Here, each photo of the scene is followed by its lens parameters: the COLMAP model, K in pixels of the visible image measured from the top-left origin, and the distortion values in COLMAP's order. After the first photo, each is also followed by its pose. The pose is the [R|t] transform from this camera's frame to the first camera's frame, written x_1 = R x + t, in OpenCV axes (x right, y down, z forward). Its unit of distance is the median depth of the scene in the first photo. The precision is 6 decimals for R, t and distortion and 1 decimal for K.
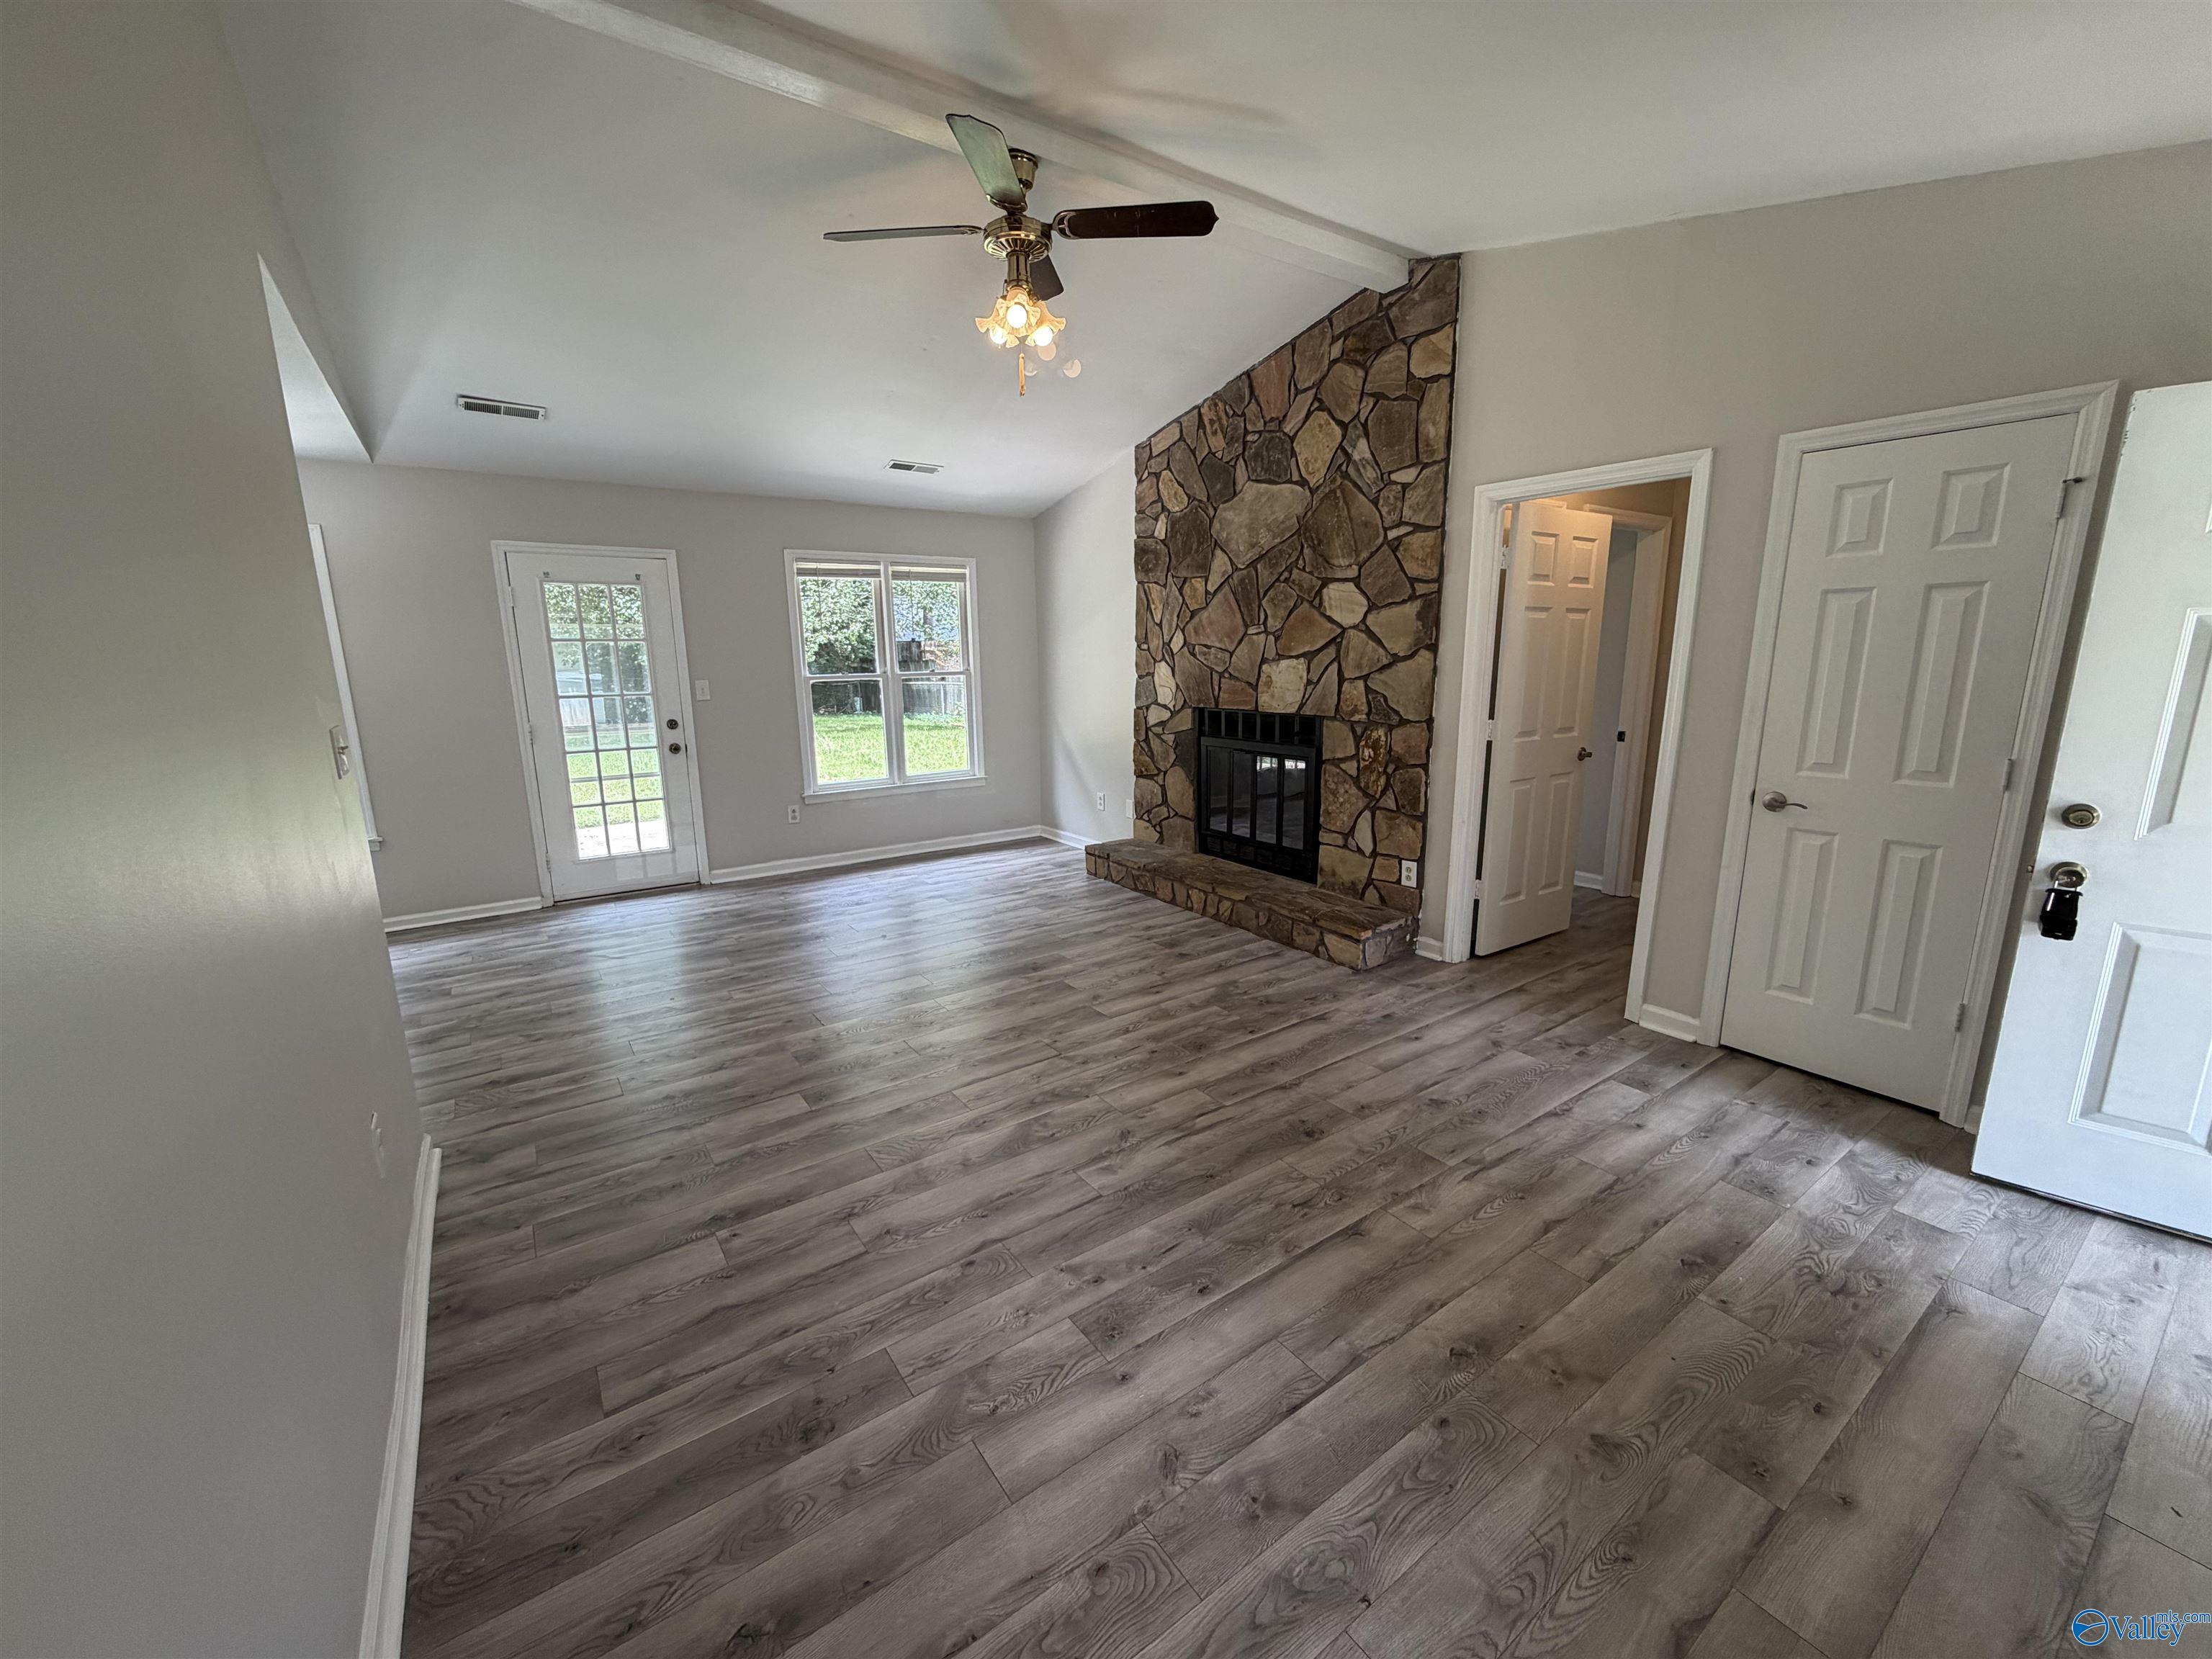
lens RADIAL K [[881.3, 0, 1105.4], [0, 881.3, 831.7], [0, 0, 1]] dist [0.001663, 0.000771]
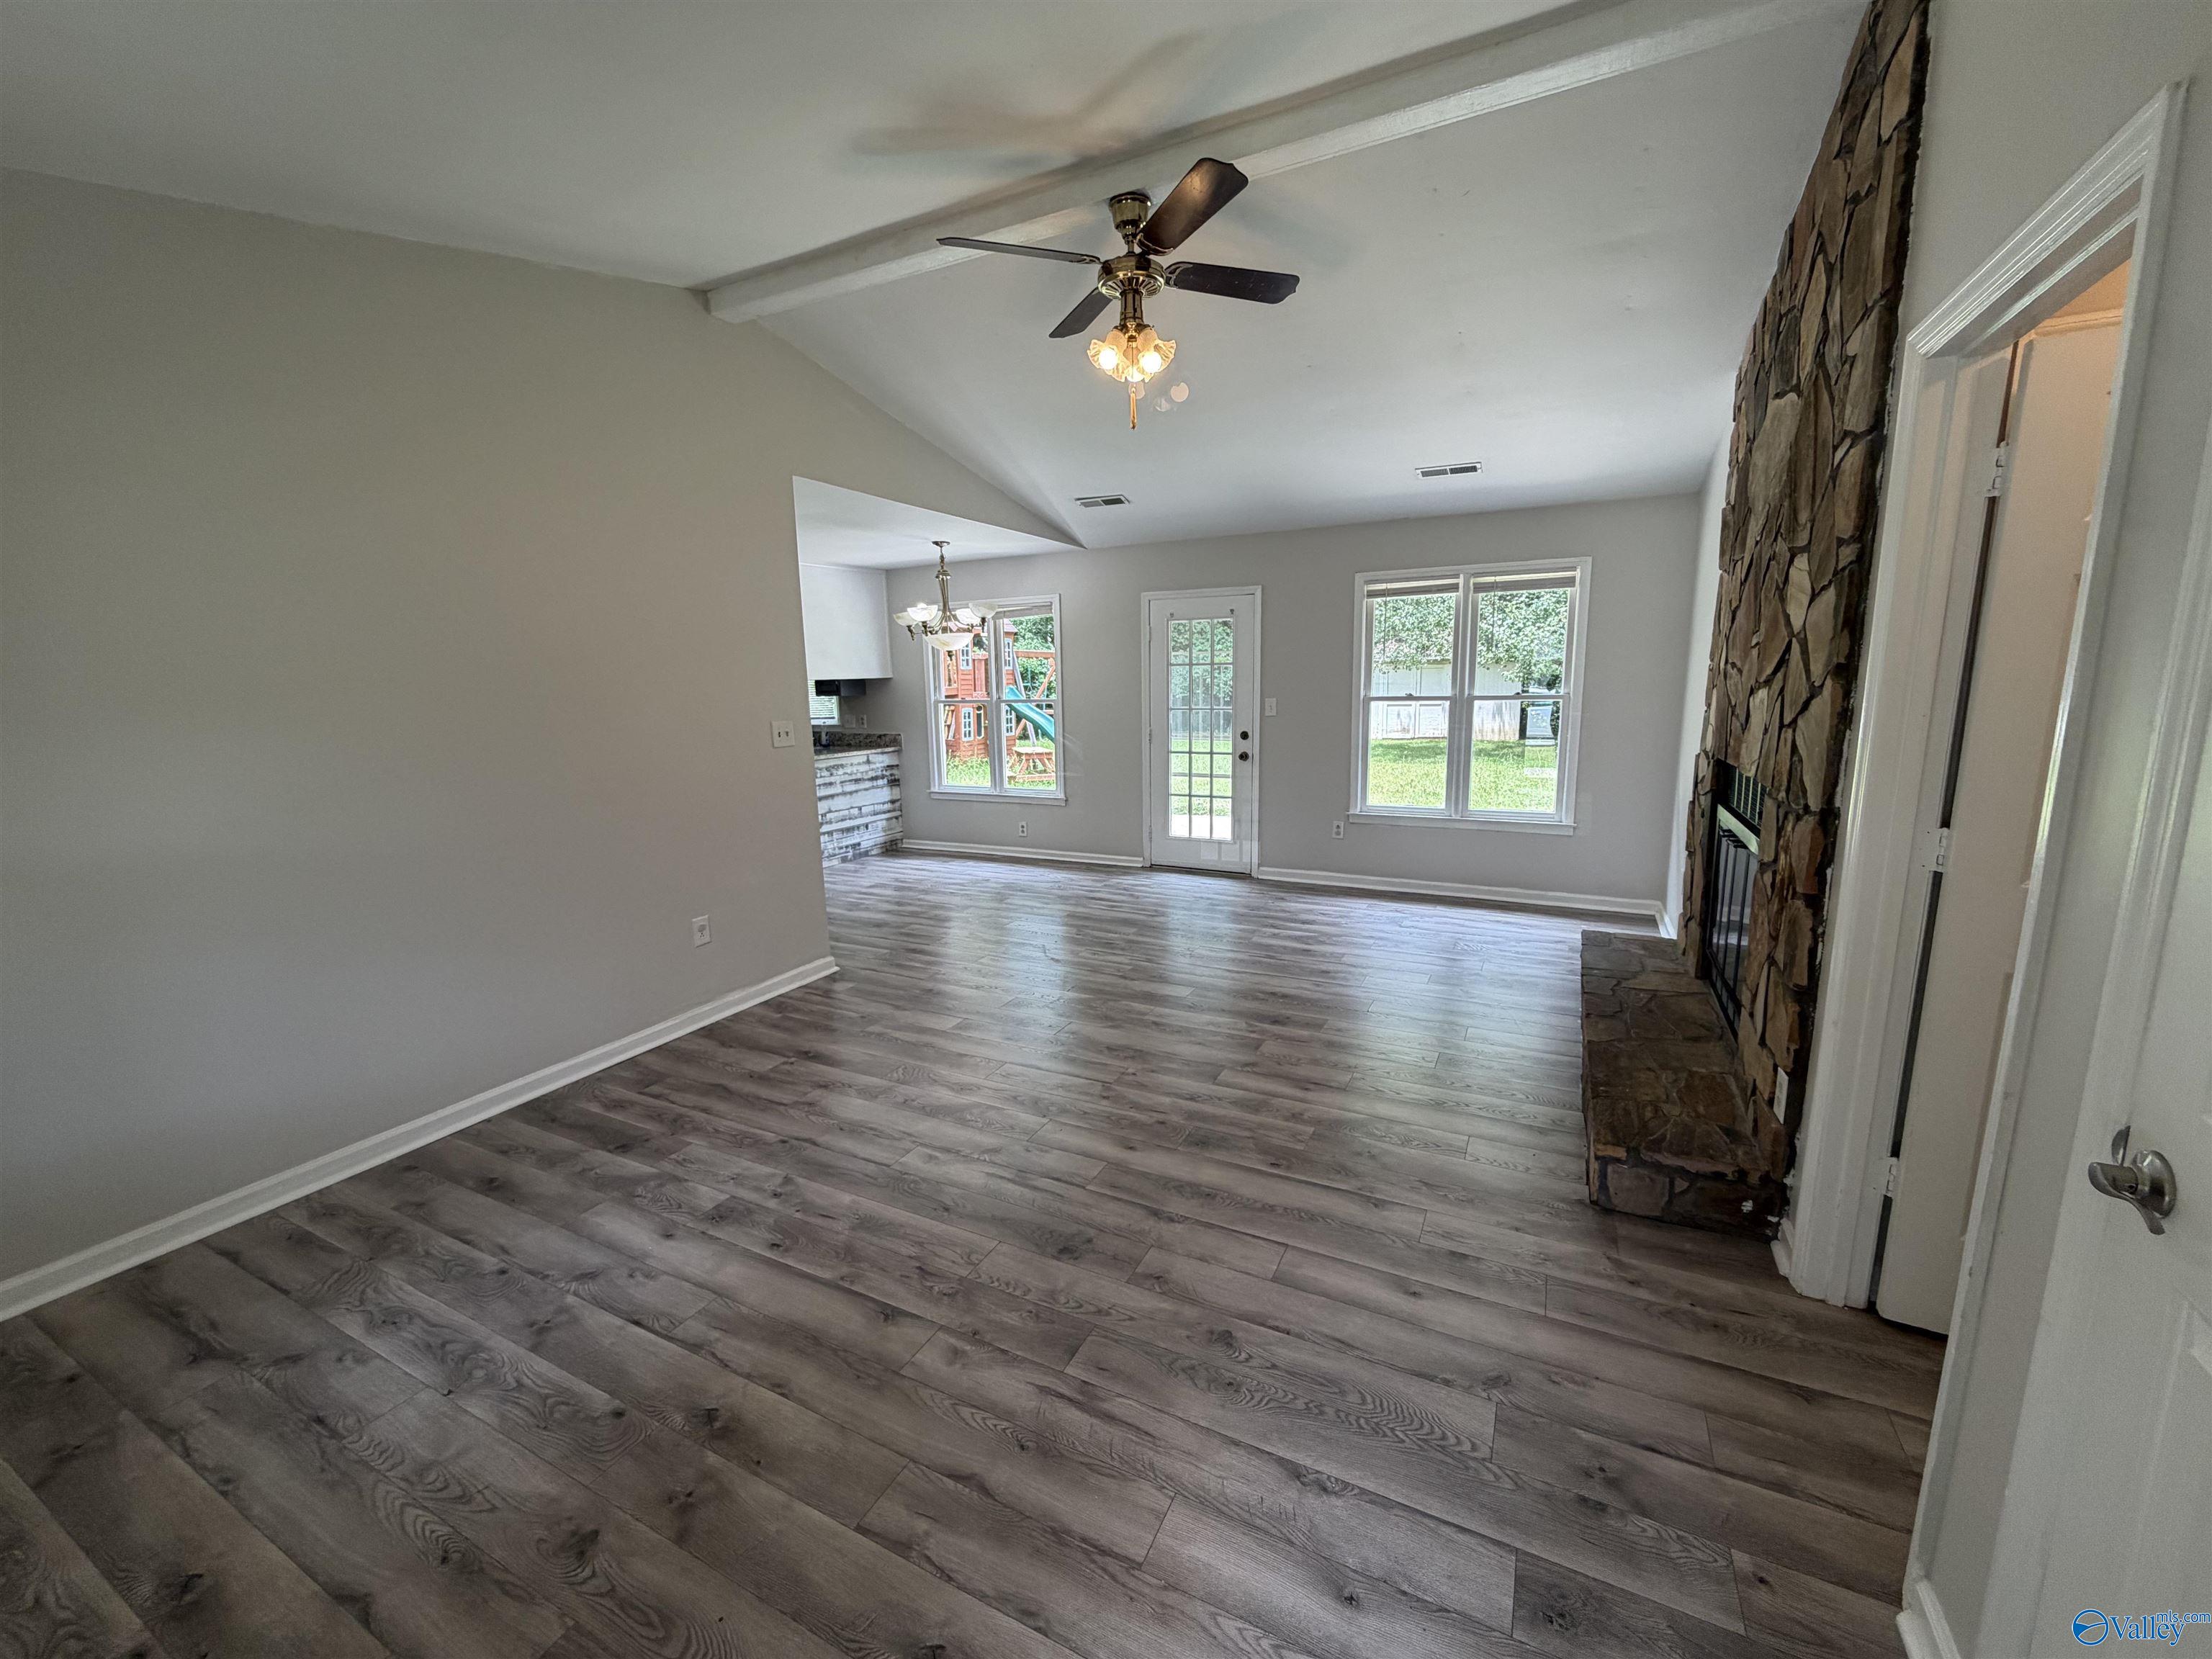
lens RADIAL K [[881.3, 0, 1101.4], [0, 881.3, 834.4], [0, 0, 1]] dist [0.001663, 0.000771]
pose [[0.466155, 0.158433, -0.870402, 0.586209], [-0.167130, 0.981890, 0.089218, -0.084880], [0.868774, 0.103881, 0.484191, 0.364519]]
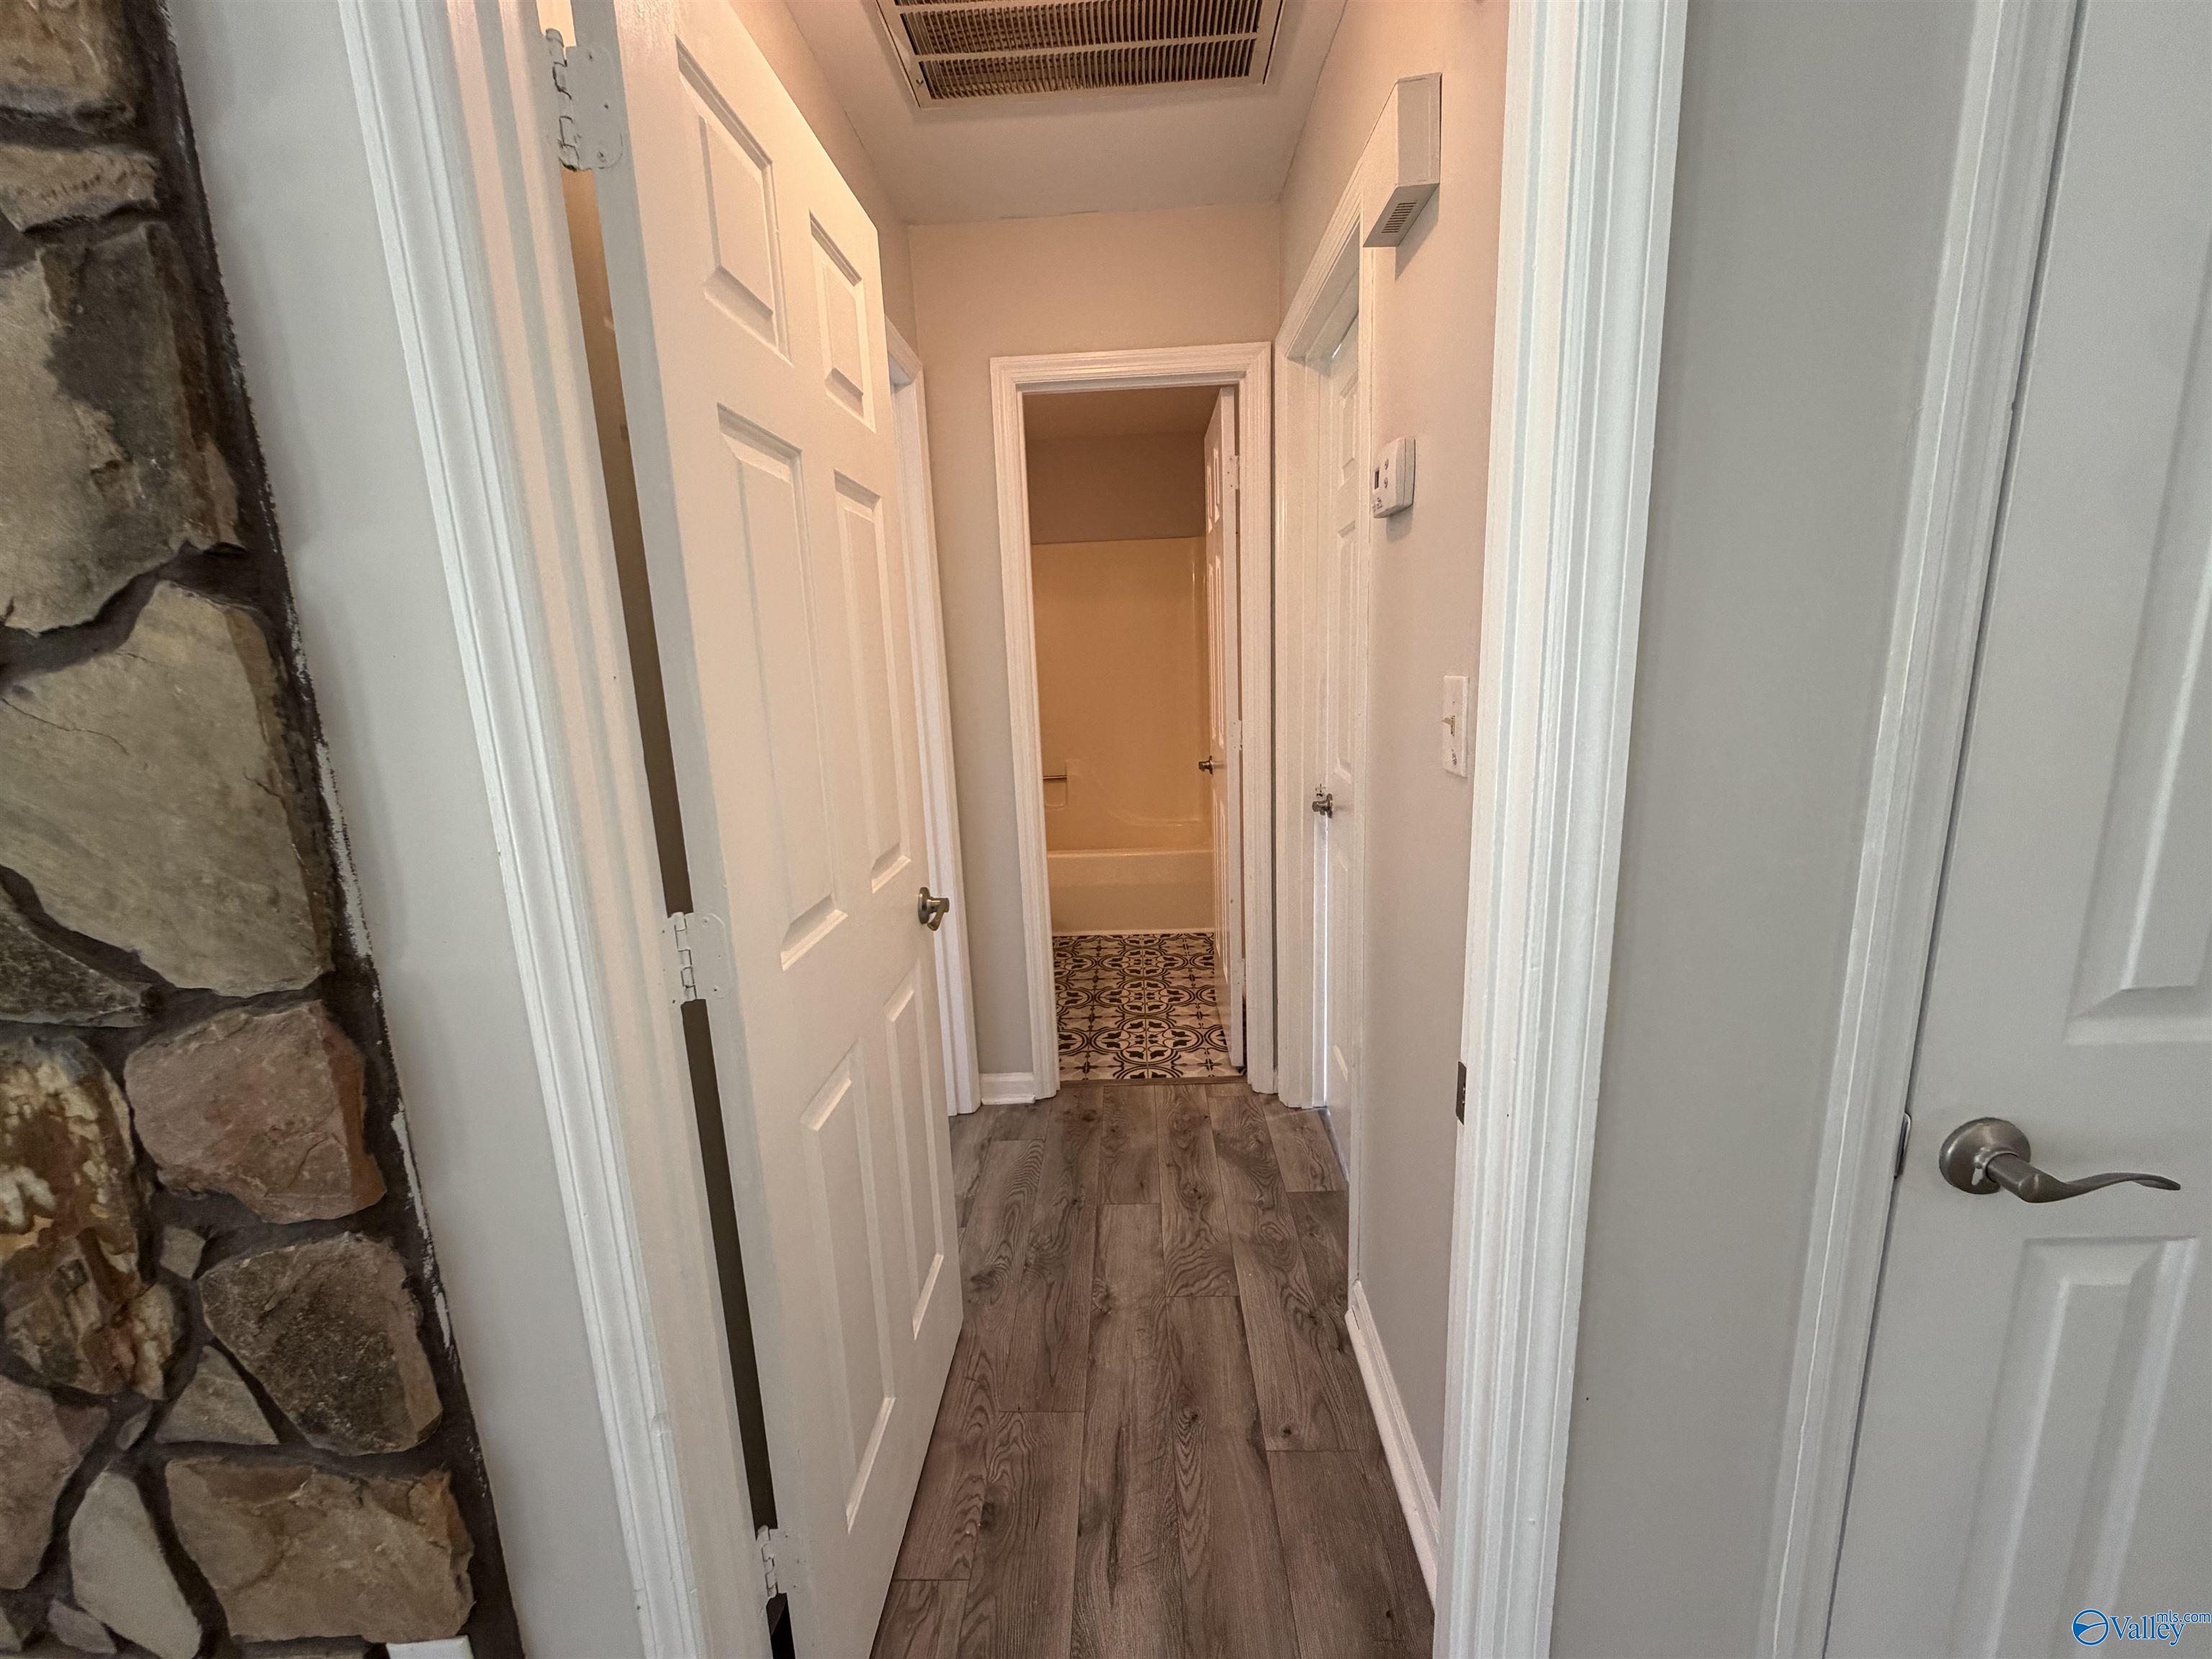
lens RADIAL K [[881.3, 0, 1103.8], [0, 881.3, 835.2], [0, 0, 1]] dist [0.001663, 0.000771]
pose [[0.600474, -0.176507, 0.779920, 0.308660], [0.195109, 0.978197, 0.071162, -0.130760], [-0.775476, 0.109439, 0.621820, 0.722790]]
